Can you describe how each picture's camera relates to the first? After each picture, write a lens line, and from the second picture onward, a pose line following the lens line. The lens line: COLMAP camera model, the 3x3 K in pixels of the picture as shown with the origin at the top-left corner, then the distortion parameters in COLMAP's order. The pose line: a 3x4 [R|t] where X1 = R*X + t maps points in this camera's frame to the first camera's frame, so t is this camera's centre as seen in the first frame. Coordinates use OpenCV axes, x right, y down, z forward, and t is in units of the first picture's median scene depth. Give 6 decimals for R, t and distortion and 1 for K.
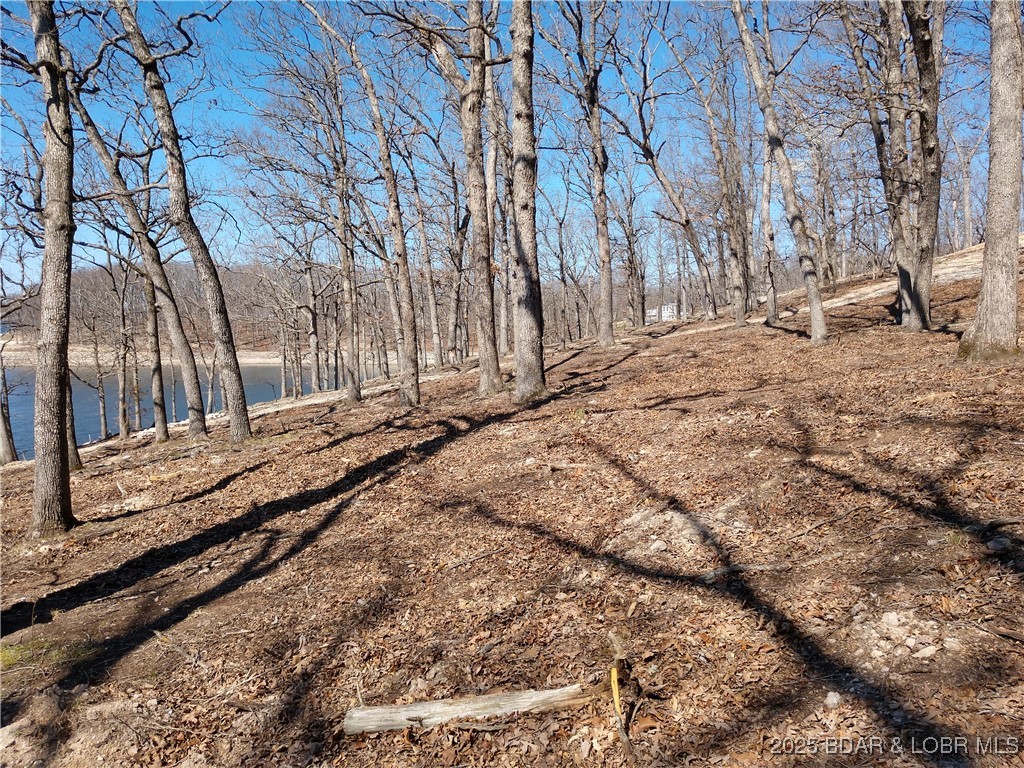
lens RADIAL K [[787.3, 0, 509.7], [0, 787.3, 384.5], [0, 0, 1]] dist [0.018987, 0.000568]
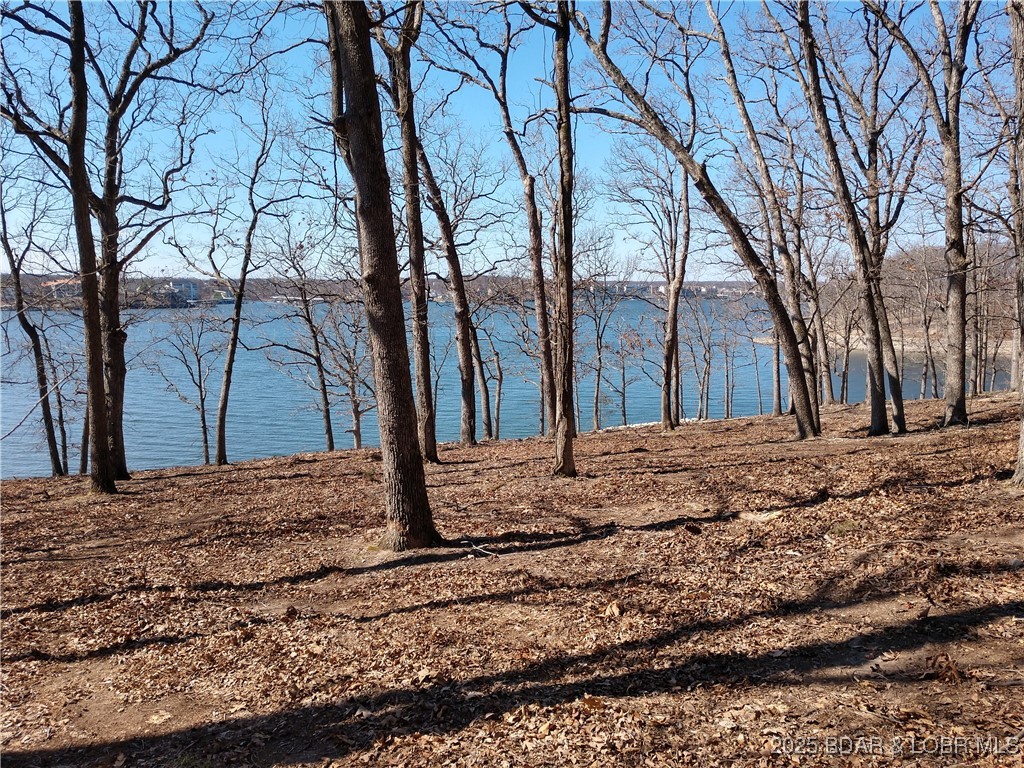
lens RADIAL K [[787.3, 0, 509.7], [0, 787.3, 384.5], [0, 0, 1]] dist [0.018987, 0.000568]
pose [[0.536784, 0.088965, -0.839016, 1.573729], [-0.061508, 0.995905, 0.066250, -0.247694], [0.841474, 0.016044, 0.540059, 0.144124]]
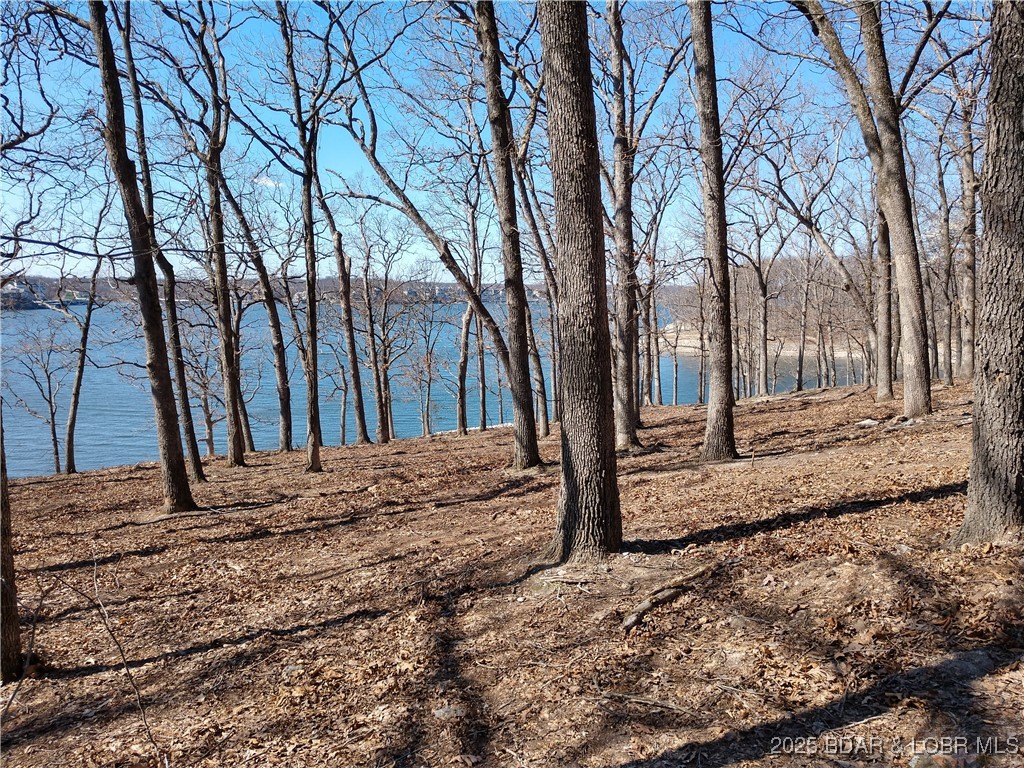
lens RADIAL K [[791.1, 0, 495.1], [0, 791.1, 383.6], [0, 0, 1]] dist [0.050370, -0.008466]
pose [[0.643802, 0.079720, -0.761028, 2.093709], [-0.058652, 0.996773, 0.054798, -0.332874], [0.762941, 0.009357, 0.646400, 0.038859]]
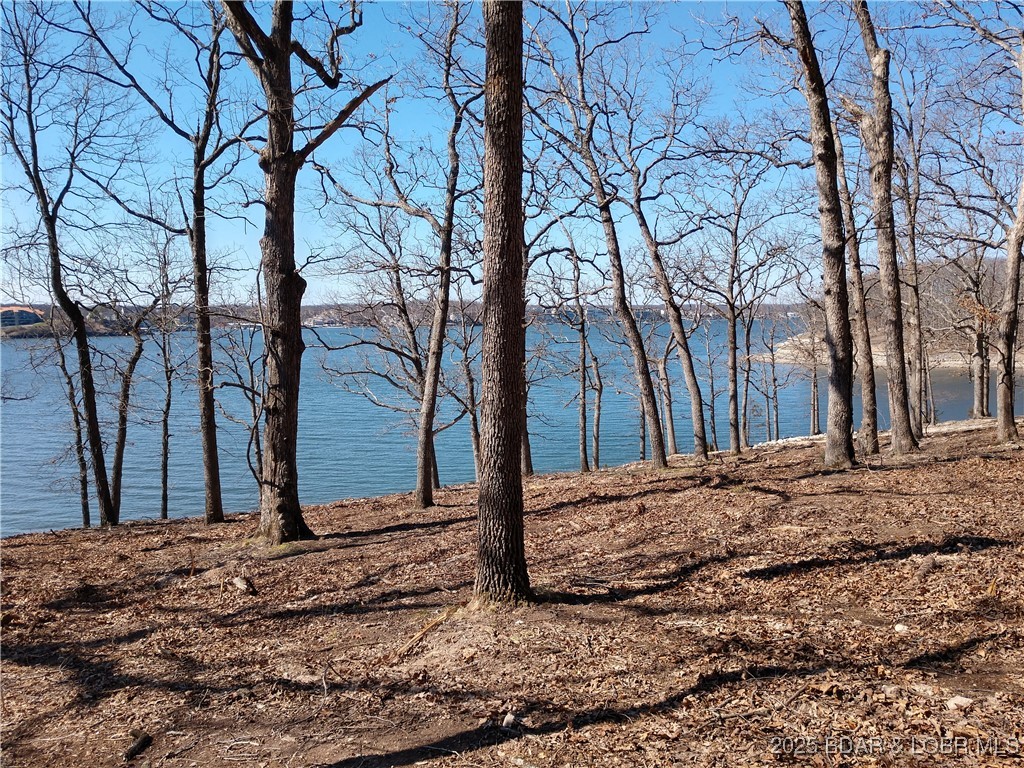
lens RADIAL K [[787.3, 0, 509.7], [0, 787.3, 384.5], [0, 0, 1]] dist [0.018987, 0.000568]
pose [[0.583150, 0.054048, -0.810564, 0.654948], [-0.049021, 0.998307, 0.031300, -0.111452], [0.810884, 0.021482, 0.584813, 0.010430]]
